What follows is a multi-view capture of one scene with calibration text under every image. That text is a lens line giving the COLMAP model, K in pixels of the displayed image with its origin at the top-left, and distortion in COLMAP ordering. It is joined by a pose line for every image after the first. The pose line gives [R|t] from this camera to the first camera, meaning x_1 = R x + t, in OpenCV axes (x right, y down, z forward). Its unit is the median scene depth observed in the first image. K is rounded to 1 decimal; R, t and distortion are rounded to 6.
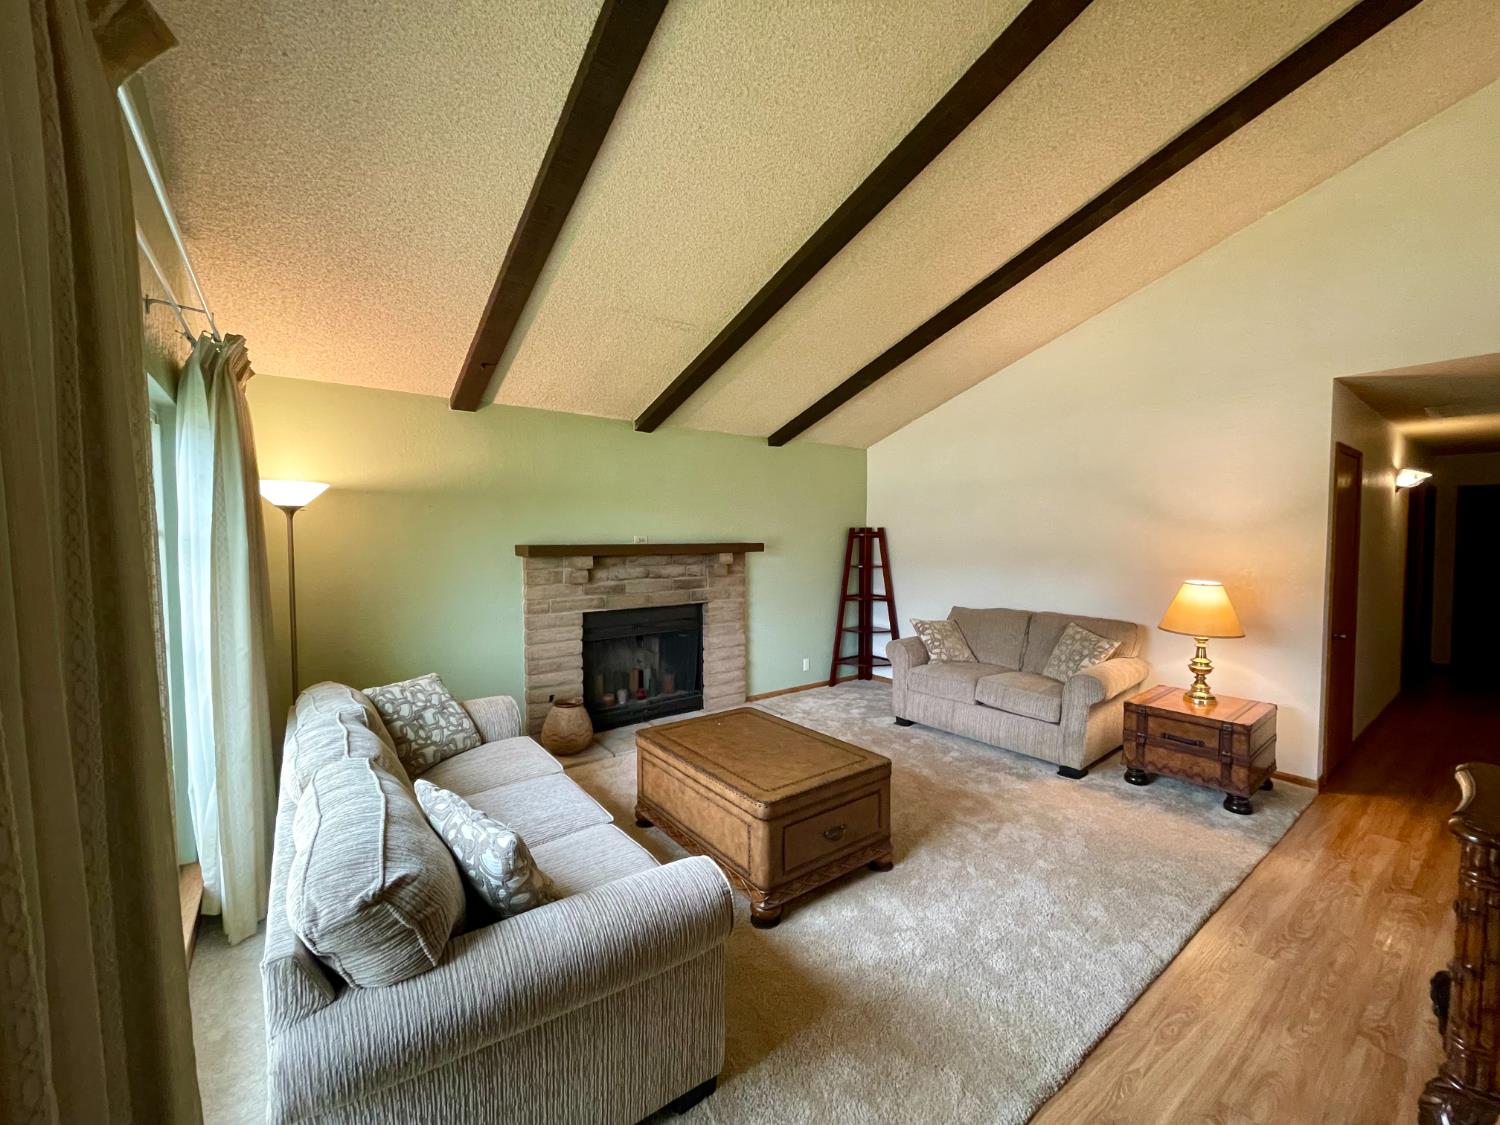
lens RADIAL K [[601.9, 0, 752.3], [0, 601.9, 565.2], [0, 0, 1]] dist [-0.003413, -0.000228]
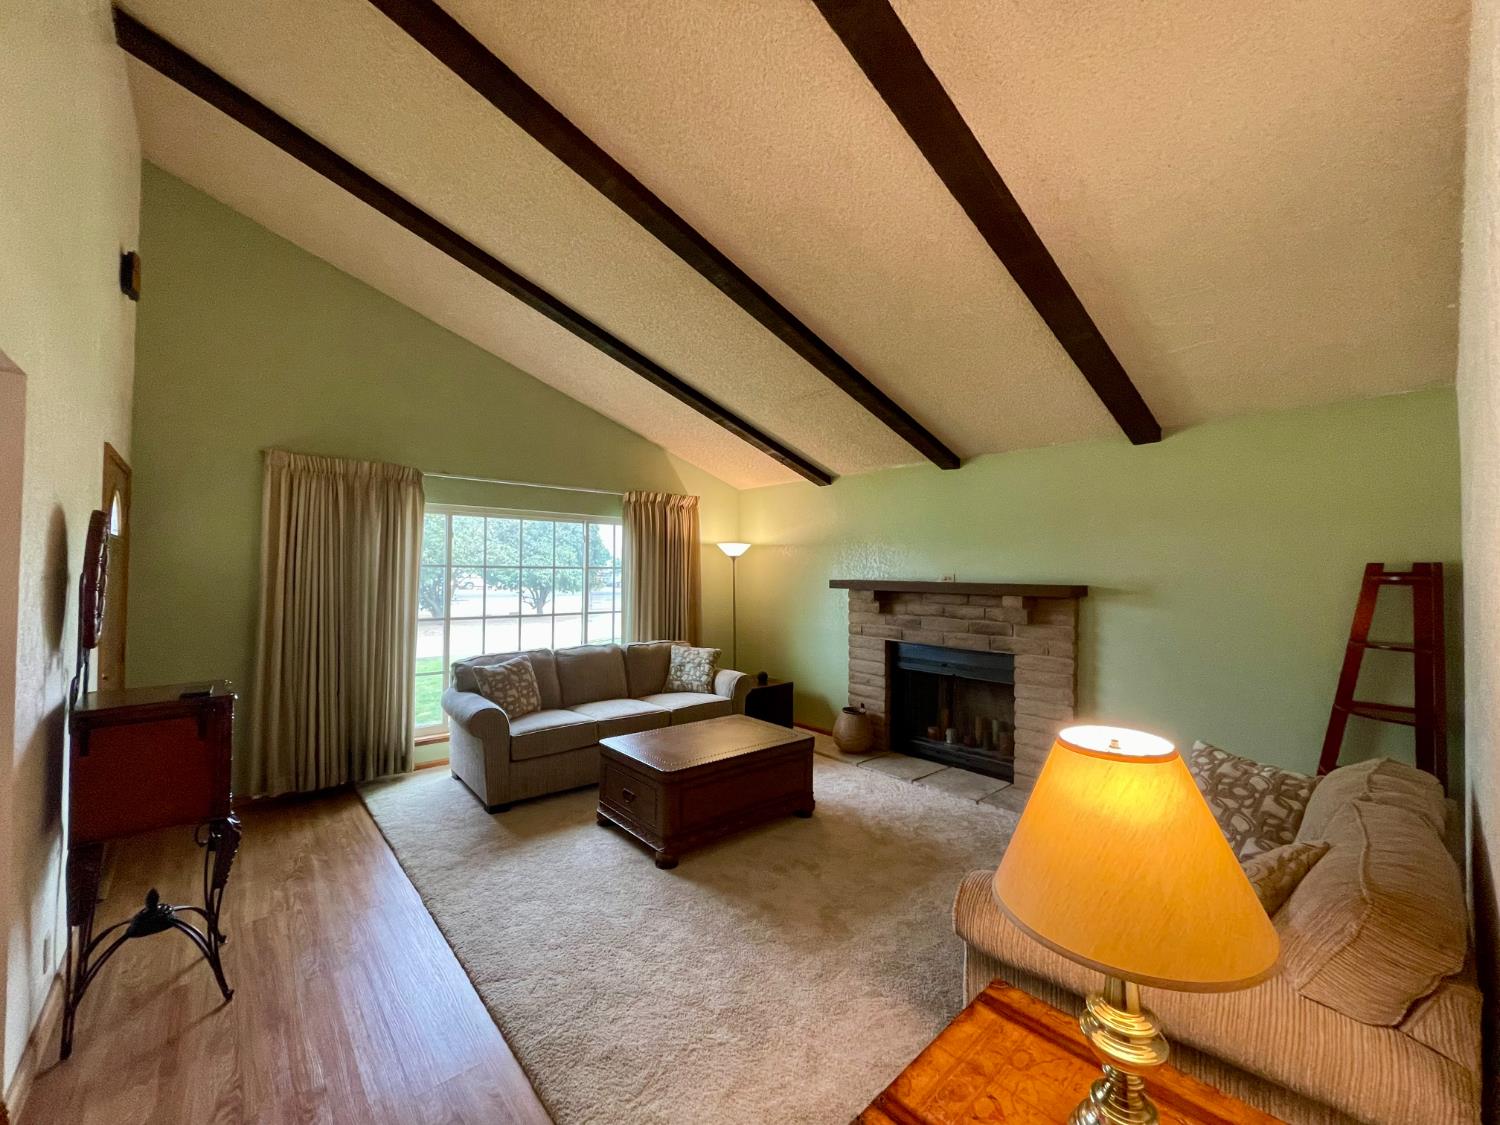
lens RADIAL K [[601.9, 0, 742.2], [0, 601.9, 562.0], [0, 0, 1]] dist [-0.003413, -0.000228]
pose [[0.054790, -0.011614, -0.998430, 0.824487], [-0.058744, 0.998163, -0.014834, -0.035570], [0.996768, 0.059465, 0.054007, 0.637560]]
